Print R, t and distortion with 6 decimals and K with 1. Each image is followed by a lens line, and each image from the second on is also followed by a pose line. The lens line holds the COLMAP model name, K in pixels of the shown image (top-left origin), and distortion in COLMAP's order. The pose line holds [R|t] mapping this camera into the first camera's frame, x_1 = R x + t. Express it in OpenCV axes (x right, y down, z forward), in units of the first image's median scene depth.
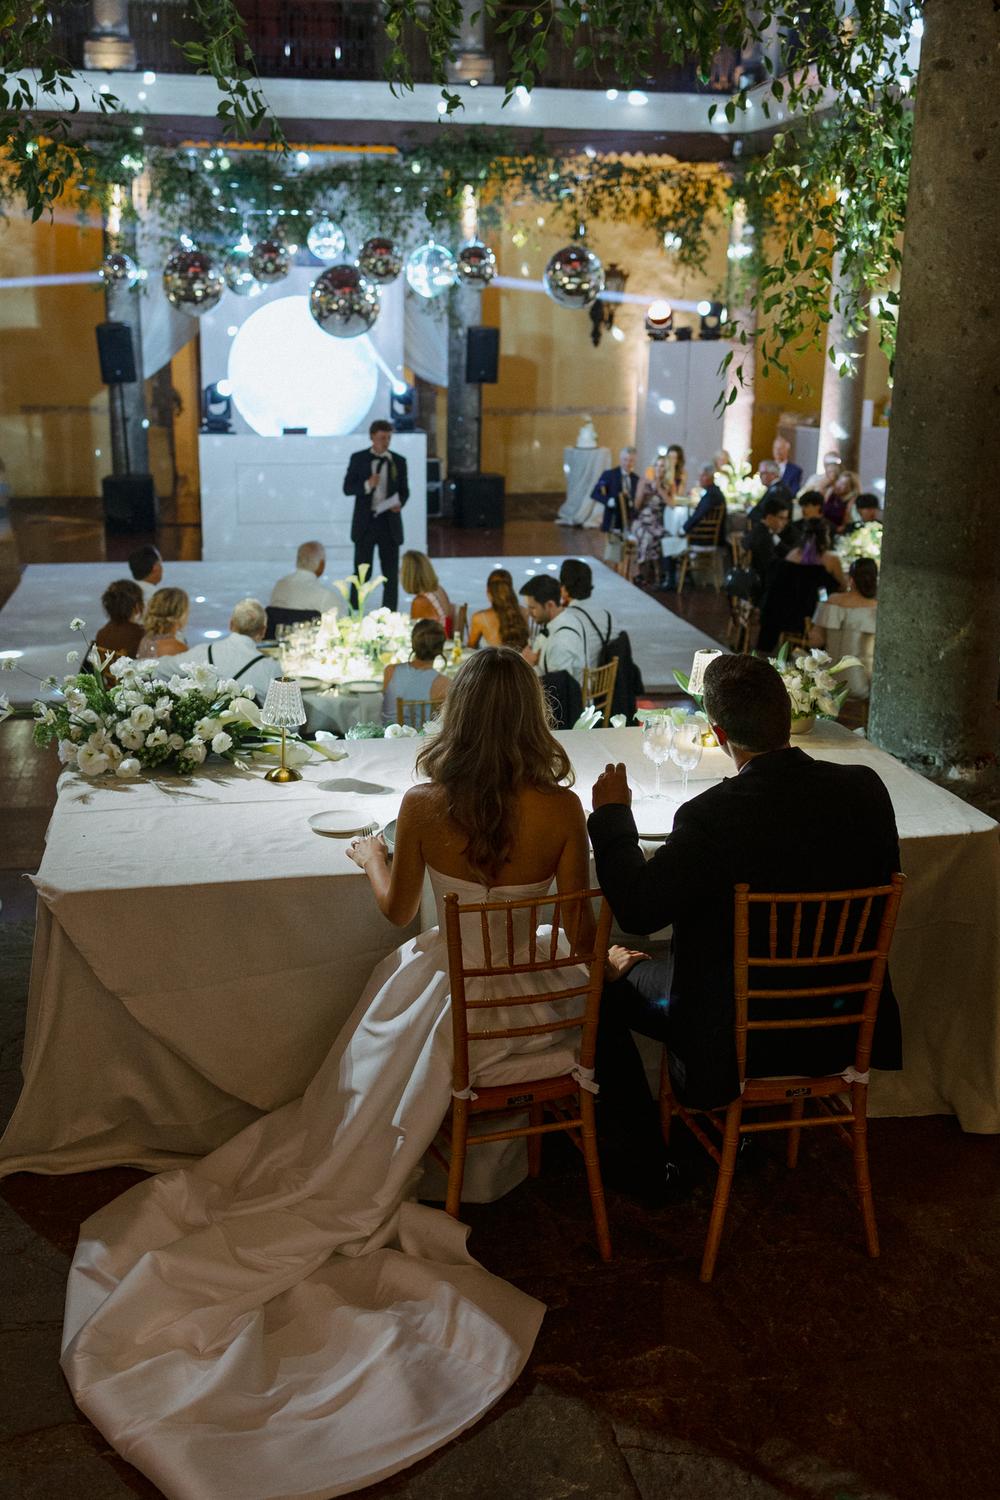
lens RADIAL K [[1521.5, 0, 492.6], [0, 1521.5, 755.1], [0, 0, 1]] dist [0.015603, 0.017161]
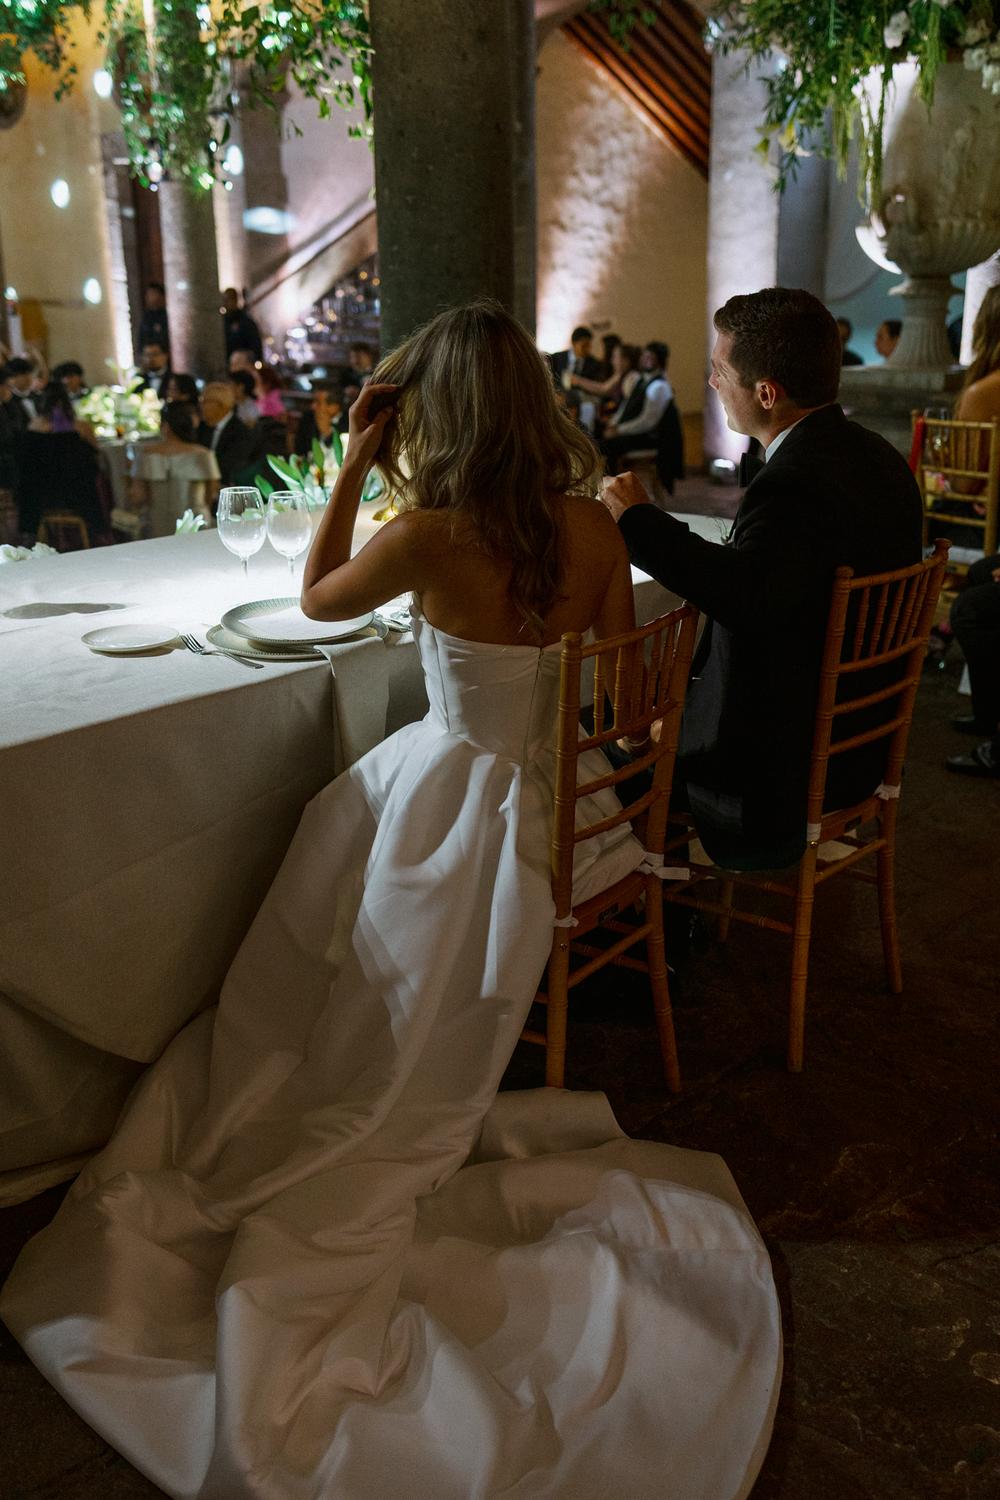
lens RADIAL K [[1469.1, 0, 517.3], [0, 1469.1, 793.0], [0, 0, 1]] dist [0.000015, 0.014532]
pose [[0.813428, -0.212702, 0.541380, -0.402790], [0.166668, 0.976946, 0.133410, 0.065925], [-0.557276, -0.018288, 0.830126, 0.435501]]
